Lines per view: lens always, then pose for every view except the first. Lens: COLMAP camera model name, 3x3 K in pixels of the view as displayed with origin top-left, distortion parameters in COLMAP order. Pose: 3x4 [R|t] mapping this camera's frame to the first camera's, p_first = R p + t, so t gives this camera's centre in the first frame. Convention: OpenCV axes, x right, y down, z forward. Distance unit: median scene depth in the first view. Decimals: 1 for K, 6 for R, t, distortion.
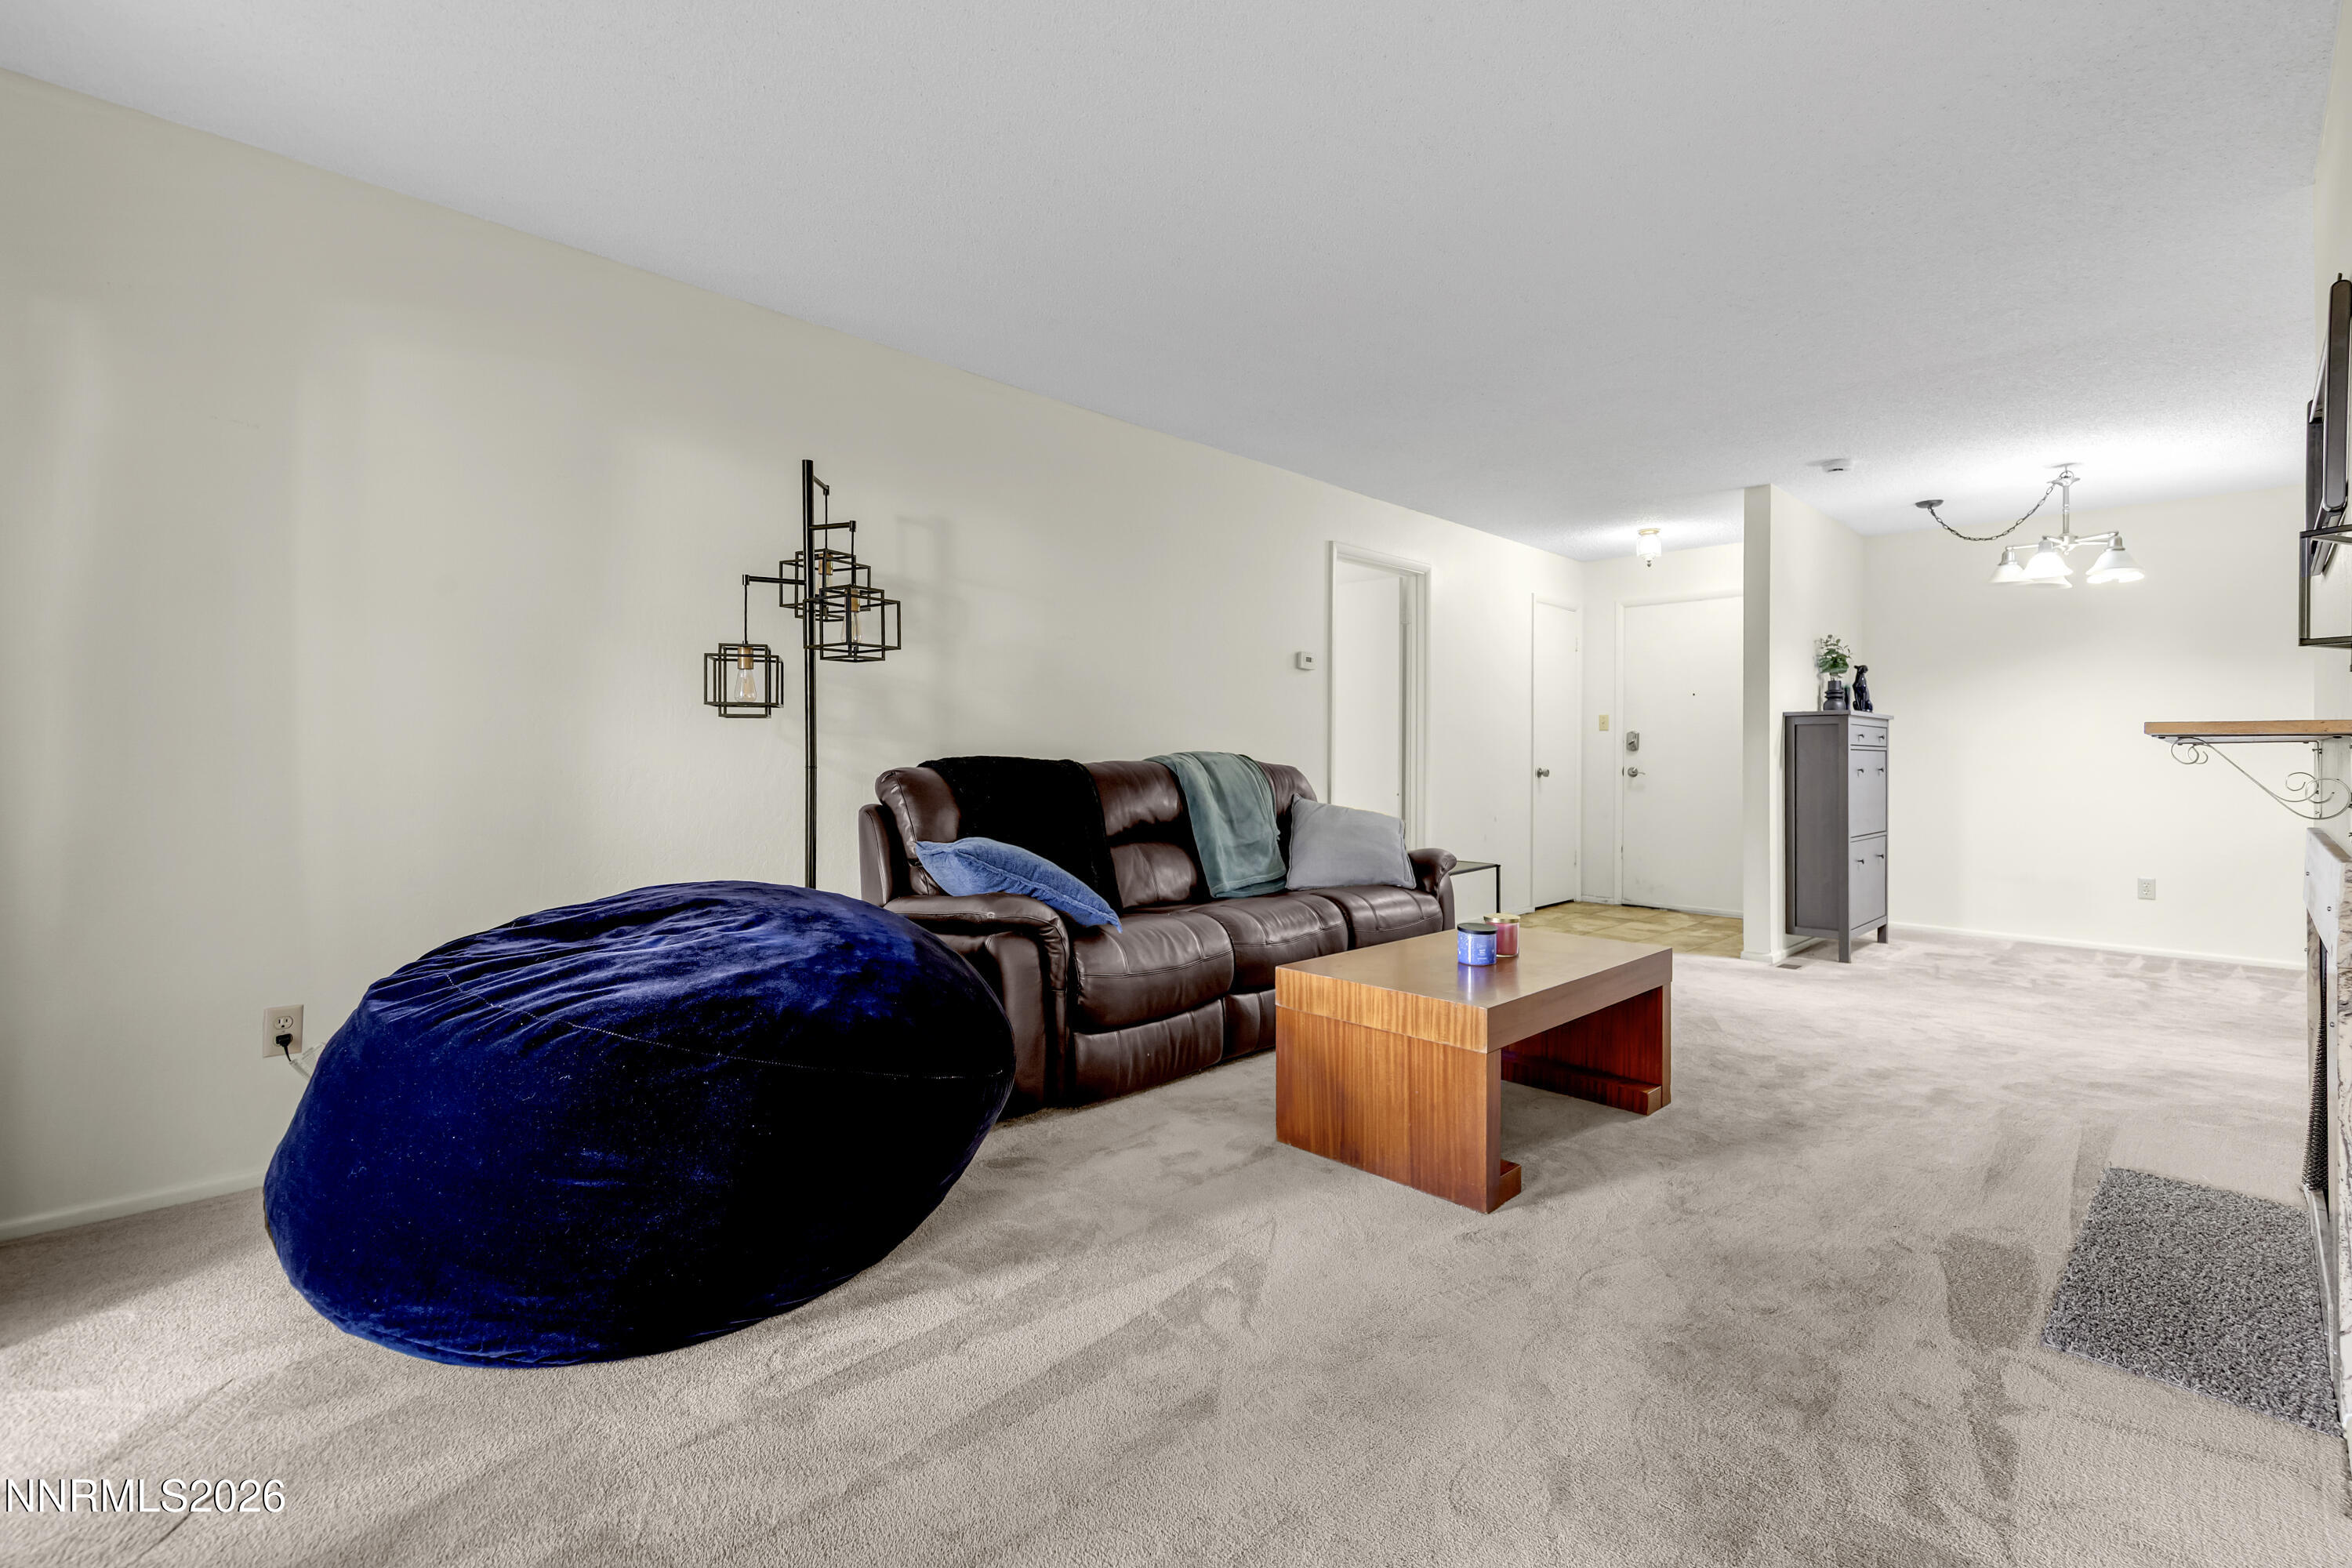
lens RADIAL K [[1015.8, 0, 1190.7], [0, 1015.8, 752.6], [0, 0, 1]] dist [0.003928, 0.001043]
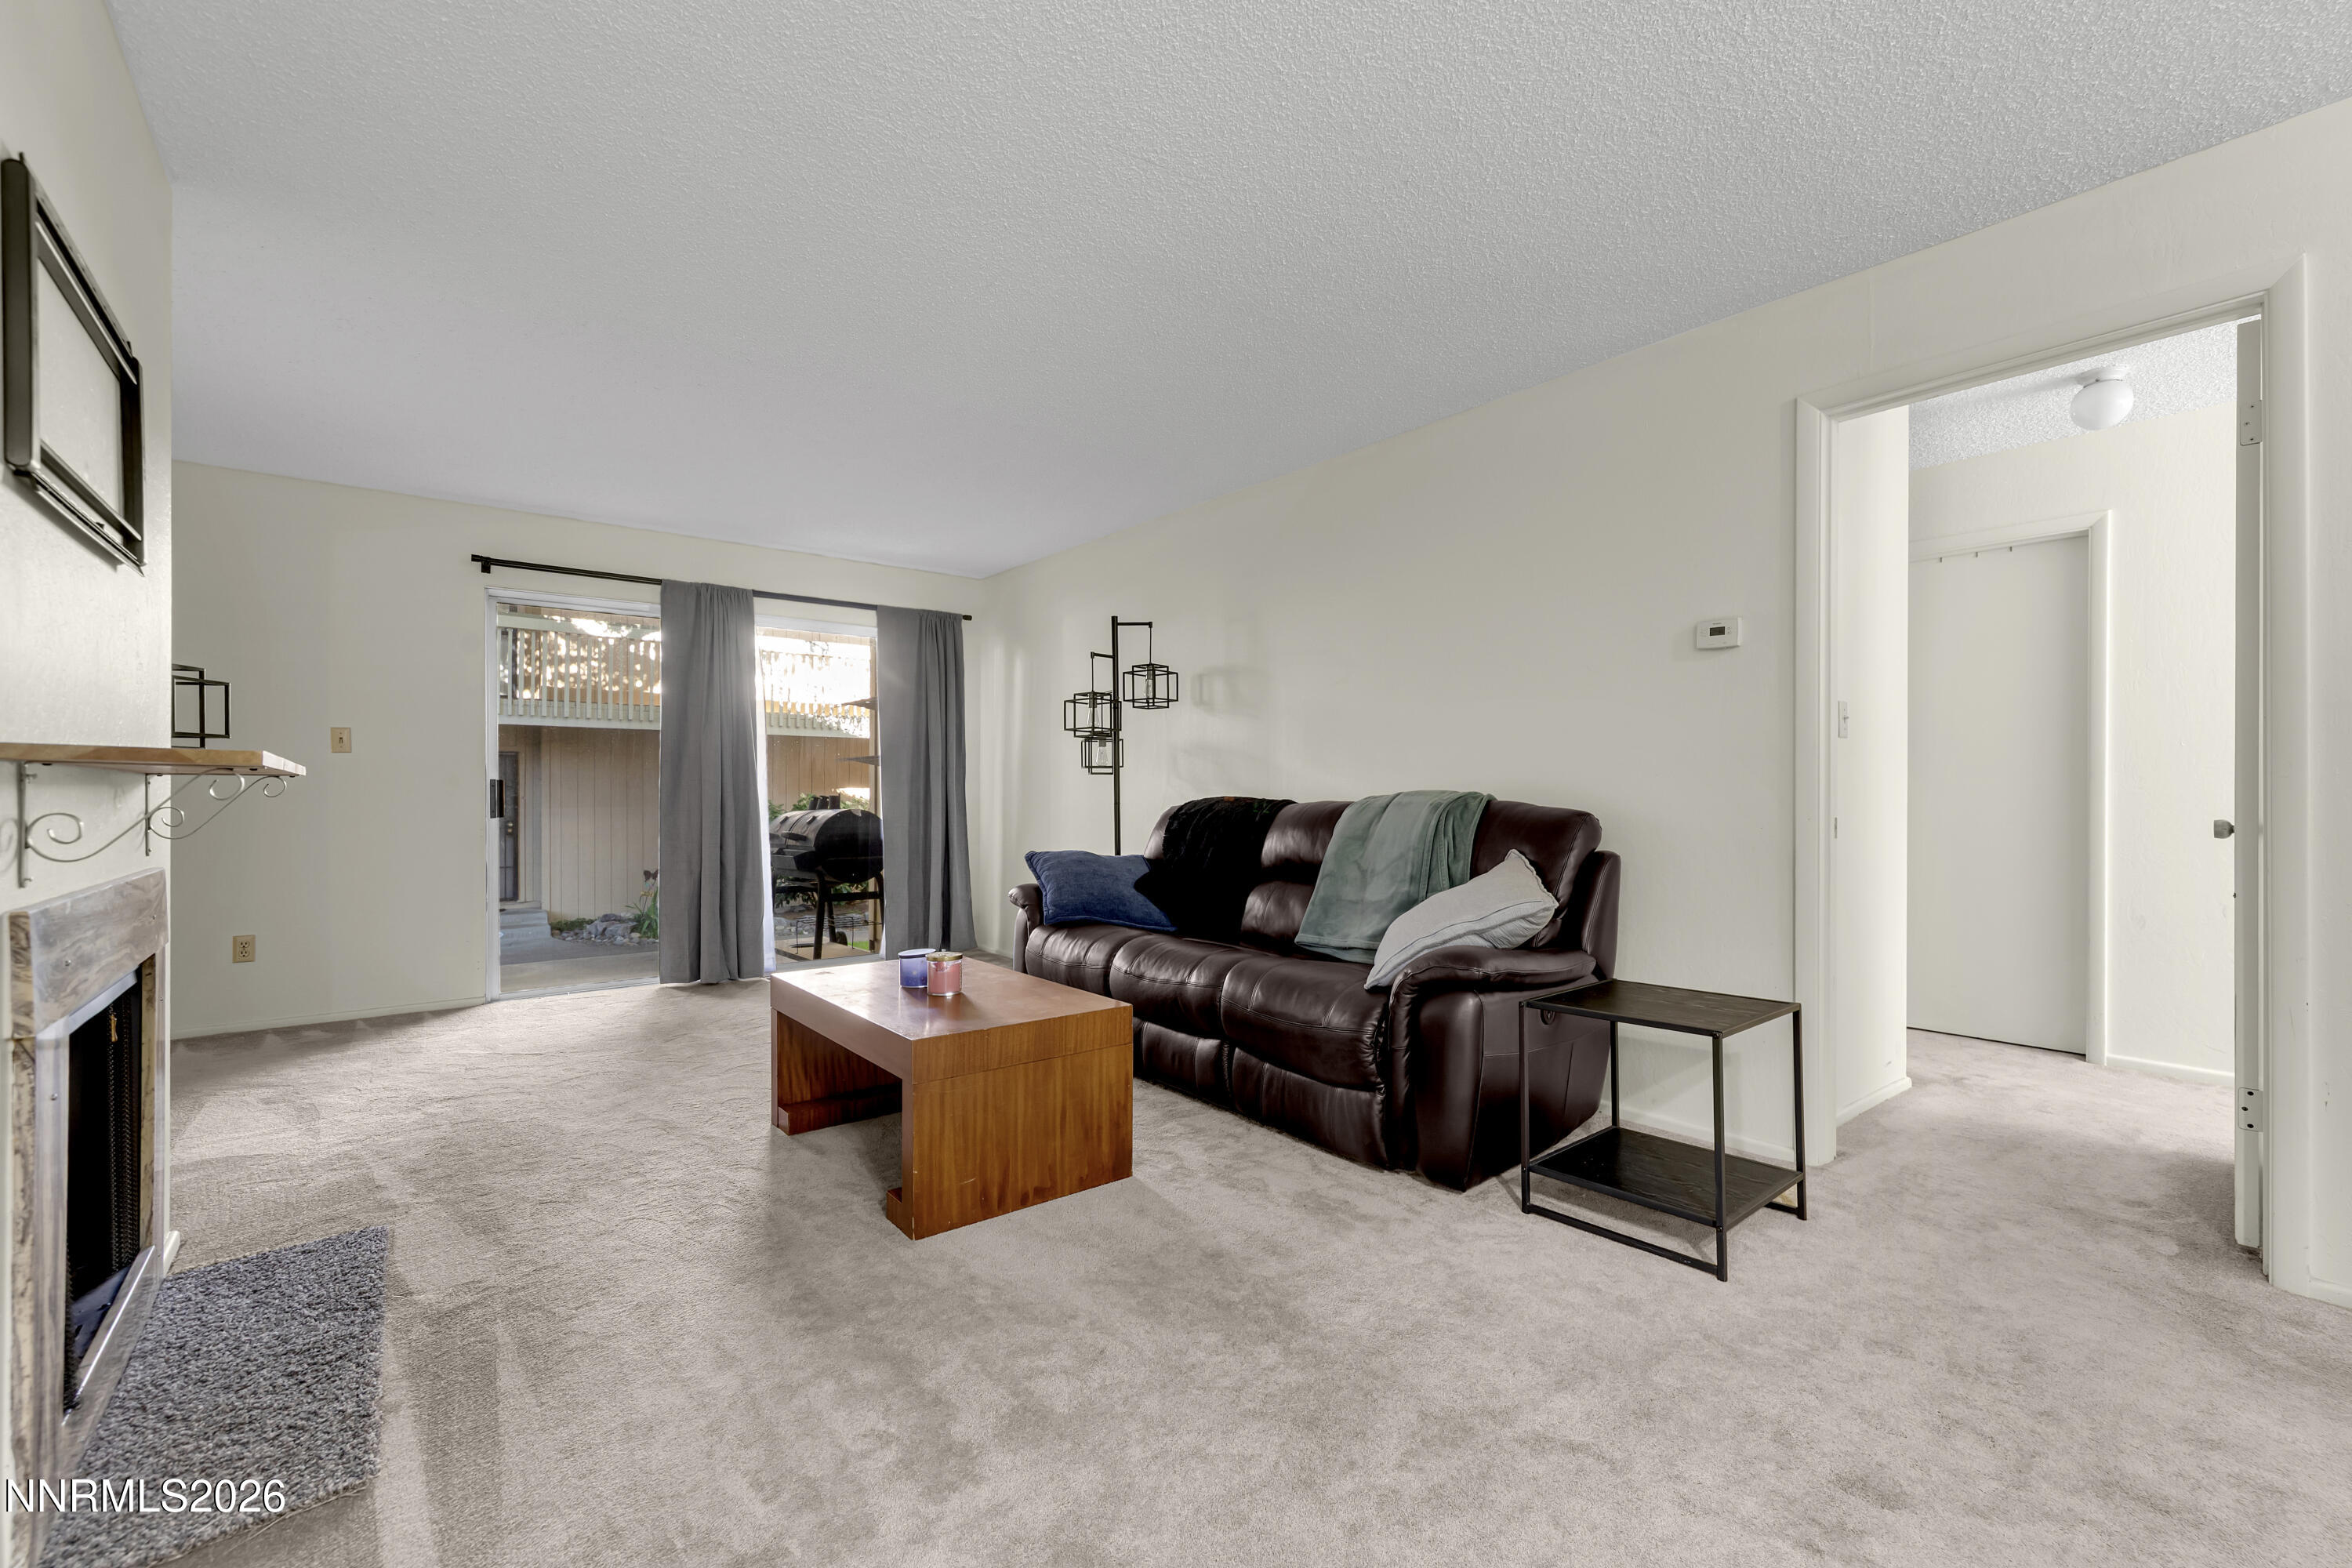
lens RADIAL K [[1015.8, 0, 1189.3], [0, 1015.8, 790.0], [0, 0, 1]] dist [0.003928, 0.001043]
pose [[-0.099115, -0.008768, -0.995037, 0.691874], [0.003536, 0.999952, -0.009163, 0.005047], [0.995070, -0.004427, -0.099079, 0.717873]]
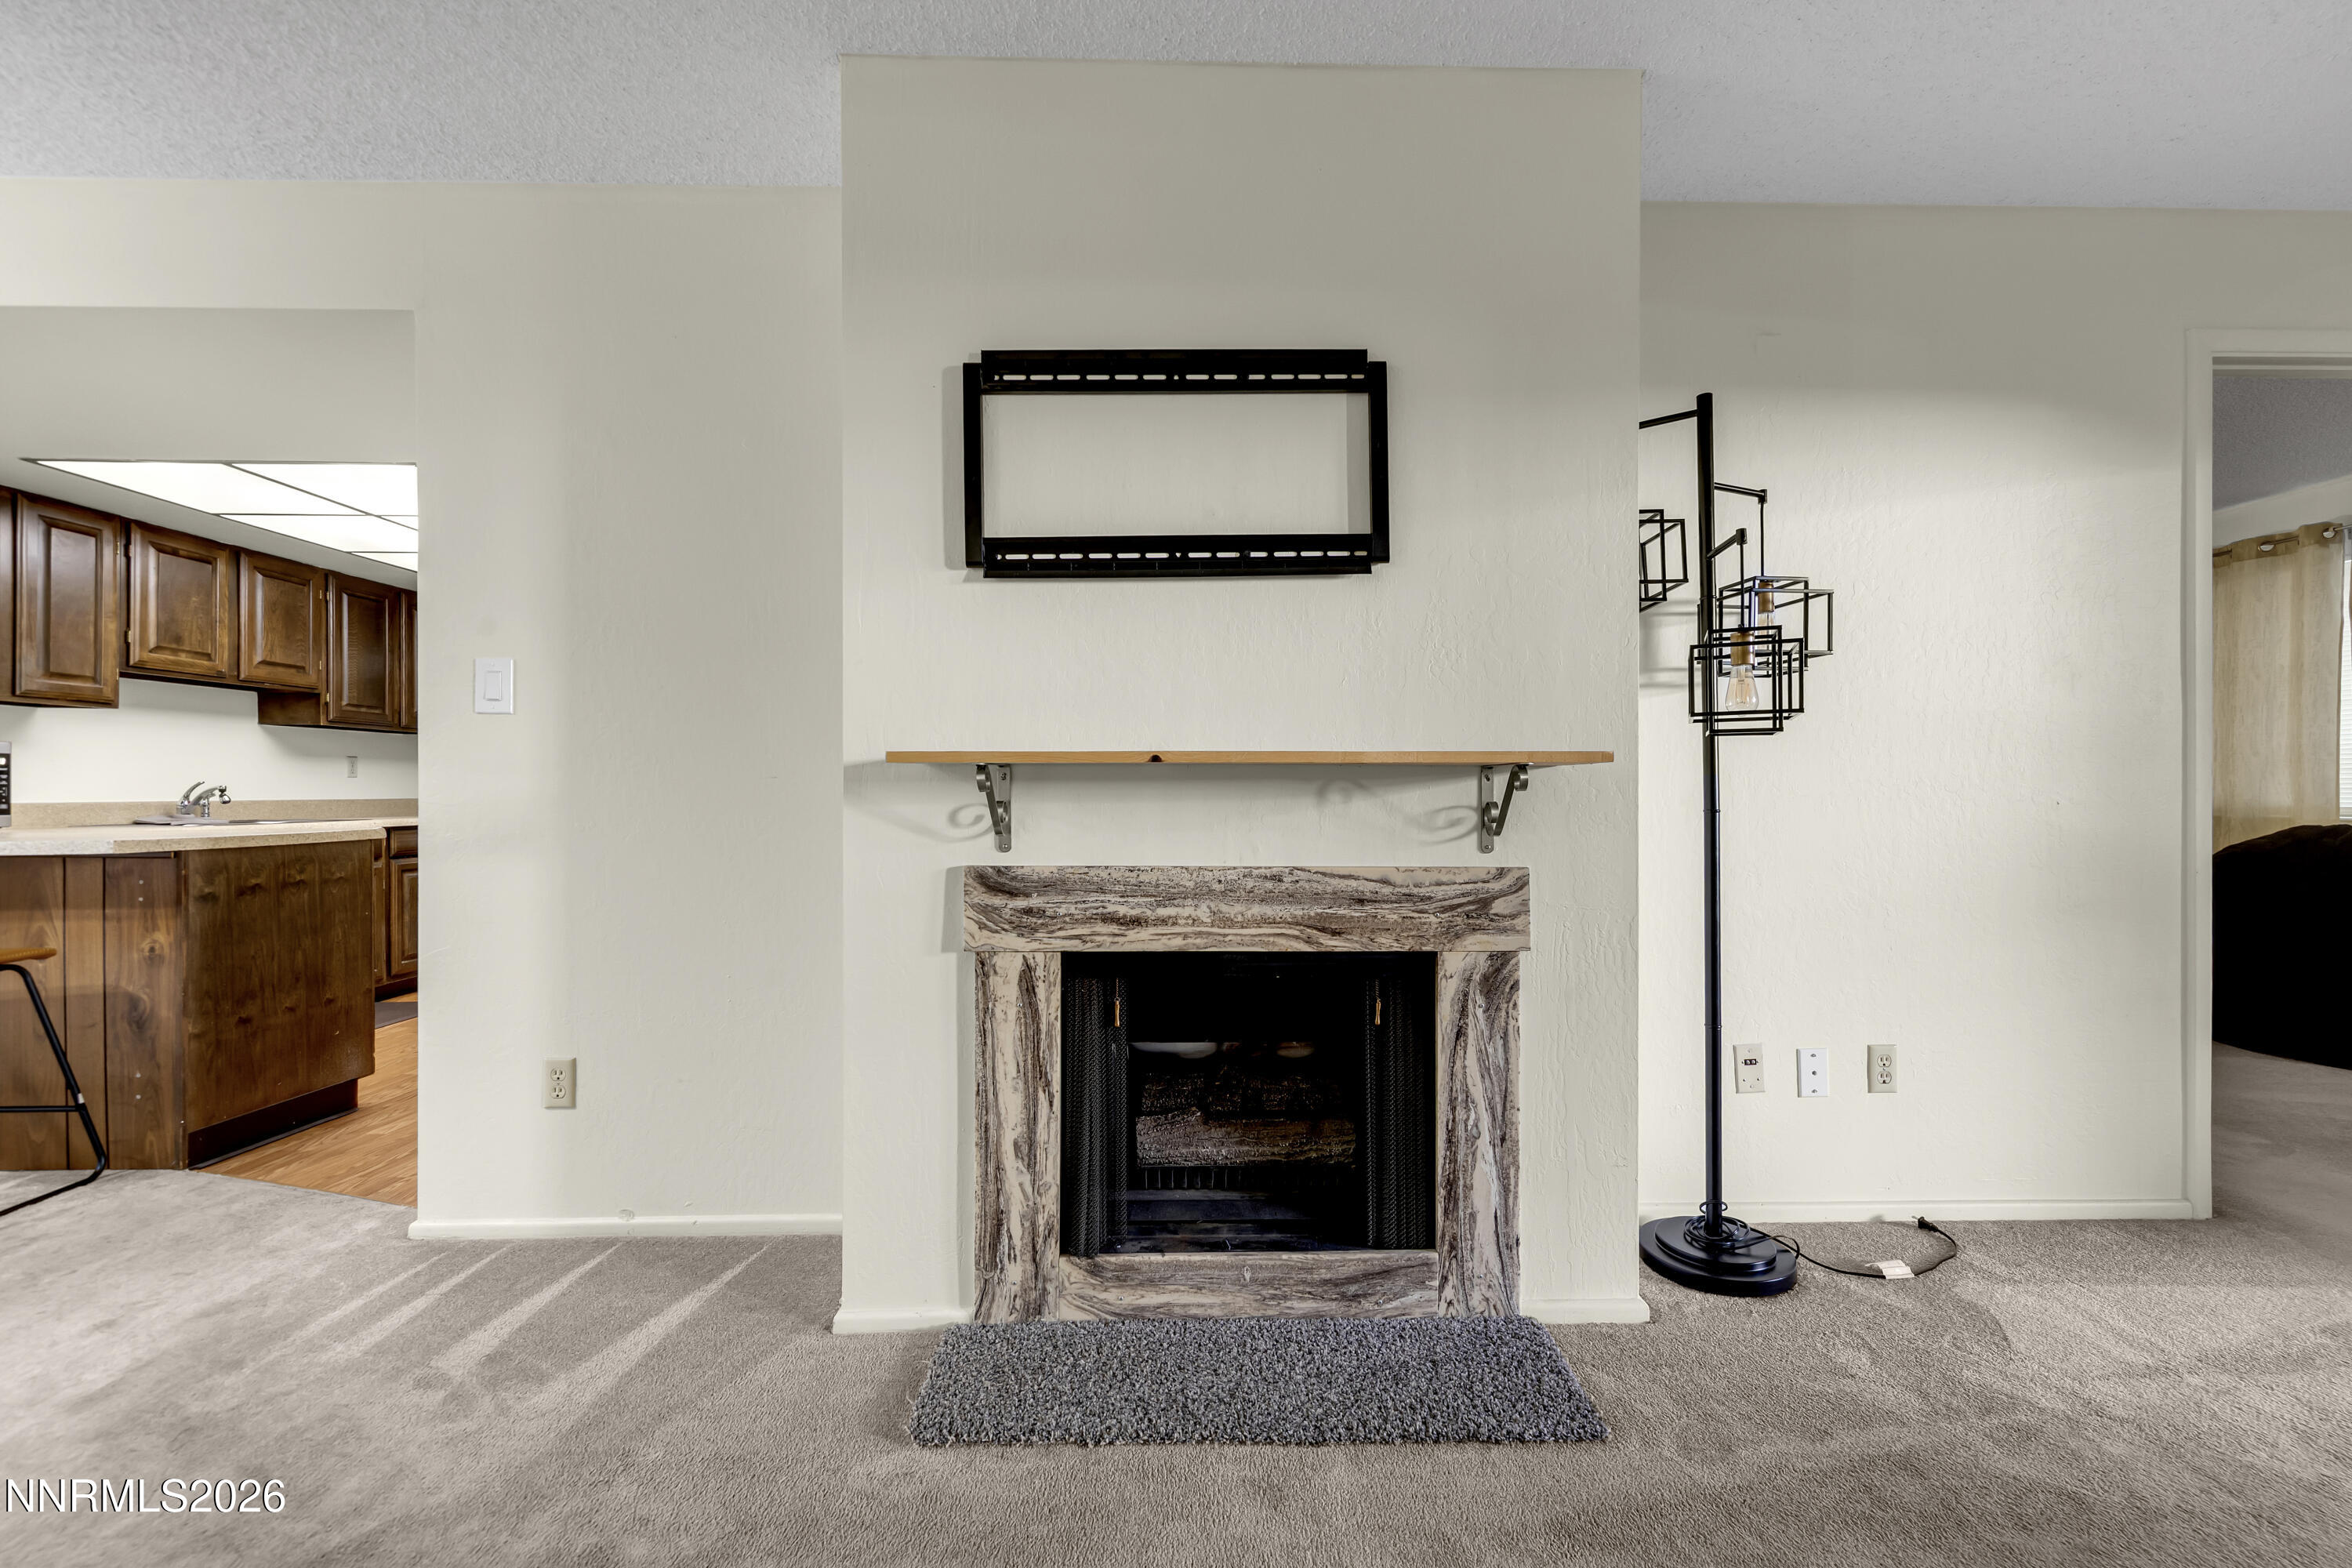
lens RADIAL K [[1015.8, 0, 1212.2], [0, 1015.8, 793.0], [0, 0, 1]] dist [0.003928, 0.001043]
pose [[-0.721982, -0.005987, 0.691886, 0.158373], [-0.005235, 0.999981, 0.003190, 0.002771], [-0.691892, -0.001319, -0.722000, 0.618345]]
